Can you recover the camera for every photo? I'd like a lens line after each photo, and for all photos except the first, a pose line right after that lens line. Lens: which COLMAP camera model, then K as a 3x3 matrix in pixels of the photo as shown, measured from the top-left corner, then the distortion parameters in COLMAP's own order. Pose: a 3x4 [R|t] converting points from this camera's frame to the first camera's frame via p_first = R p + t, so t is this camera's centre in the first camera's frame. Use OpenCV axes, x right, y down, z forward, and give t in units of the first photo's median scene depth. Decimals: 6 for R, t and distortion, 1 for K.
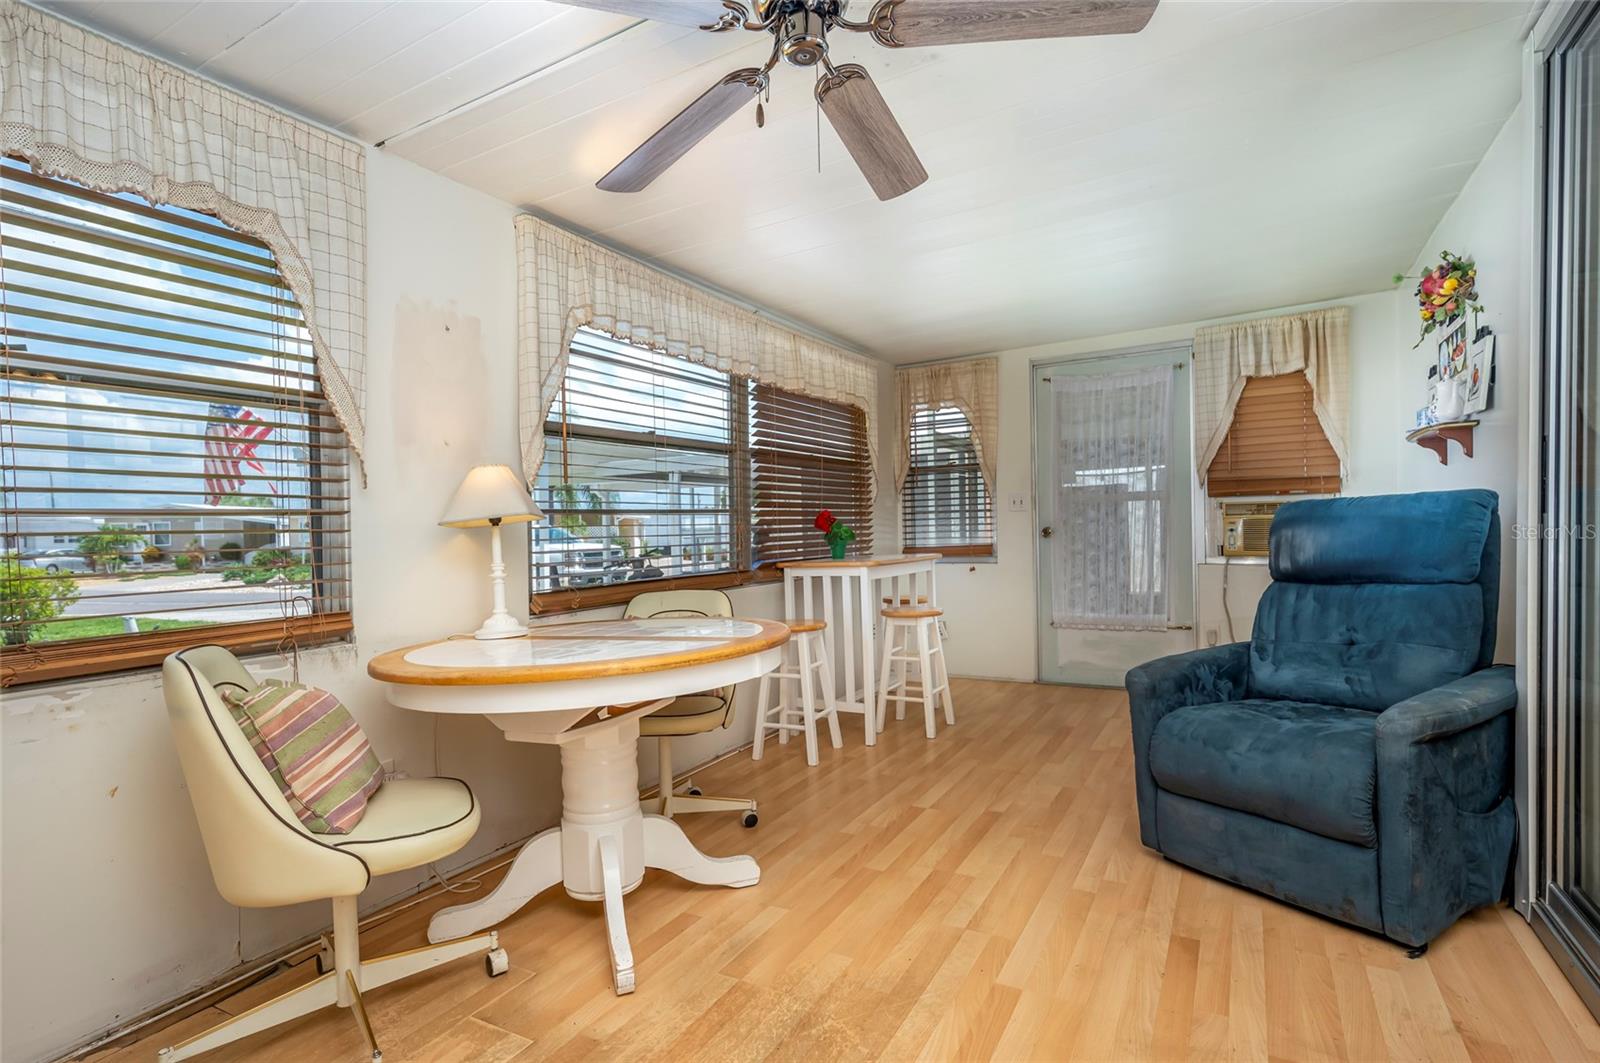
lens RADIAL K [[778.1, 0, 804.8], [0, 778.1, 484.5], [0, 0, 1]] dist [-0.001613, 0.000115]
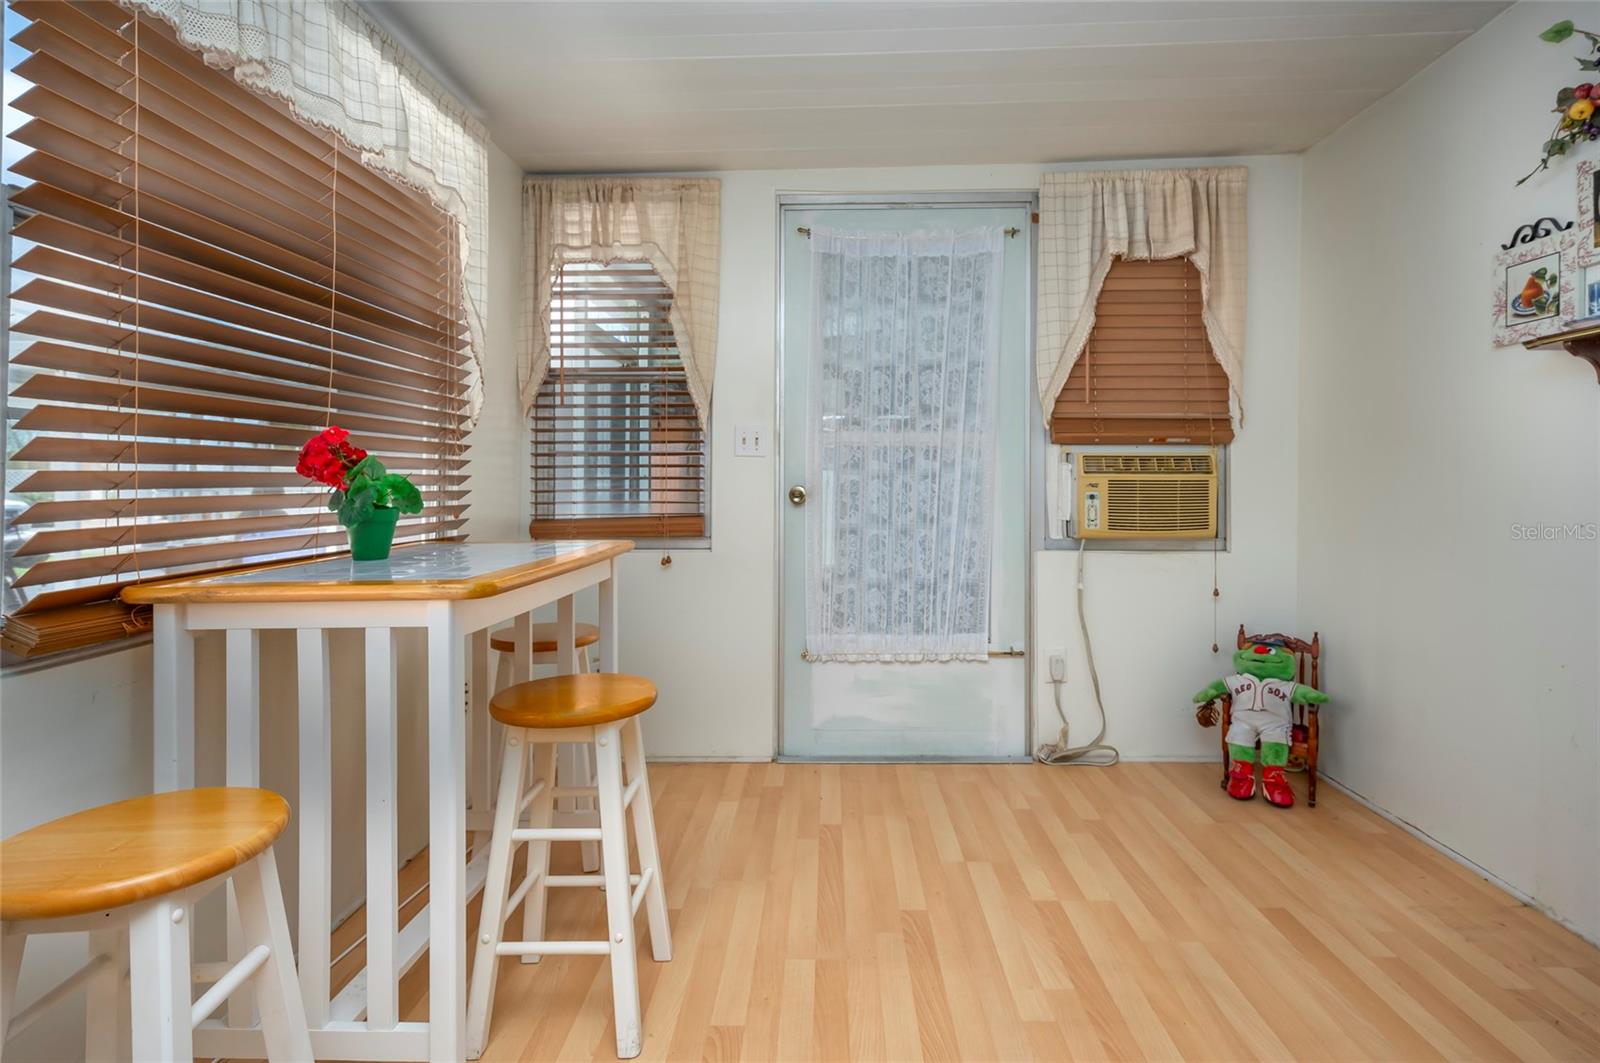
lens RADIAL K [[778.1, 0, 804.8], [0, 778.1, 484.5], [0, 0, 1]] dist [-0.001613, 0.000115]
pose [[0.878163, 0.020913, 0.477905, 0.045615], [-0.046713, 0.998018, 0.042164, 0.032227], [-0.476076, -0.059352, 0.877399, 0.549157]]
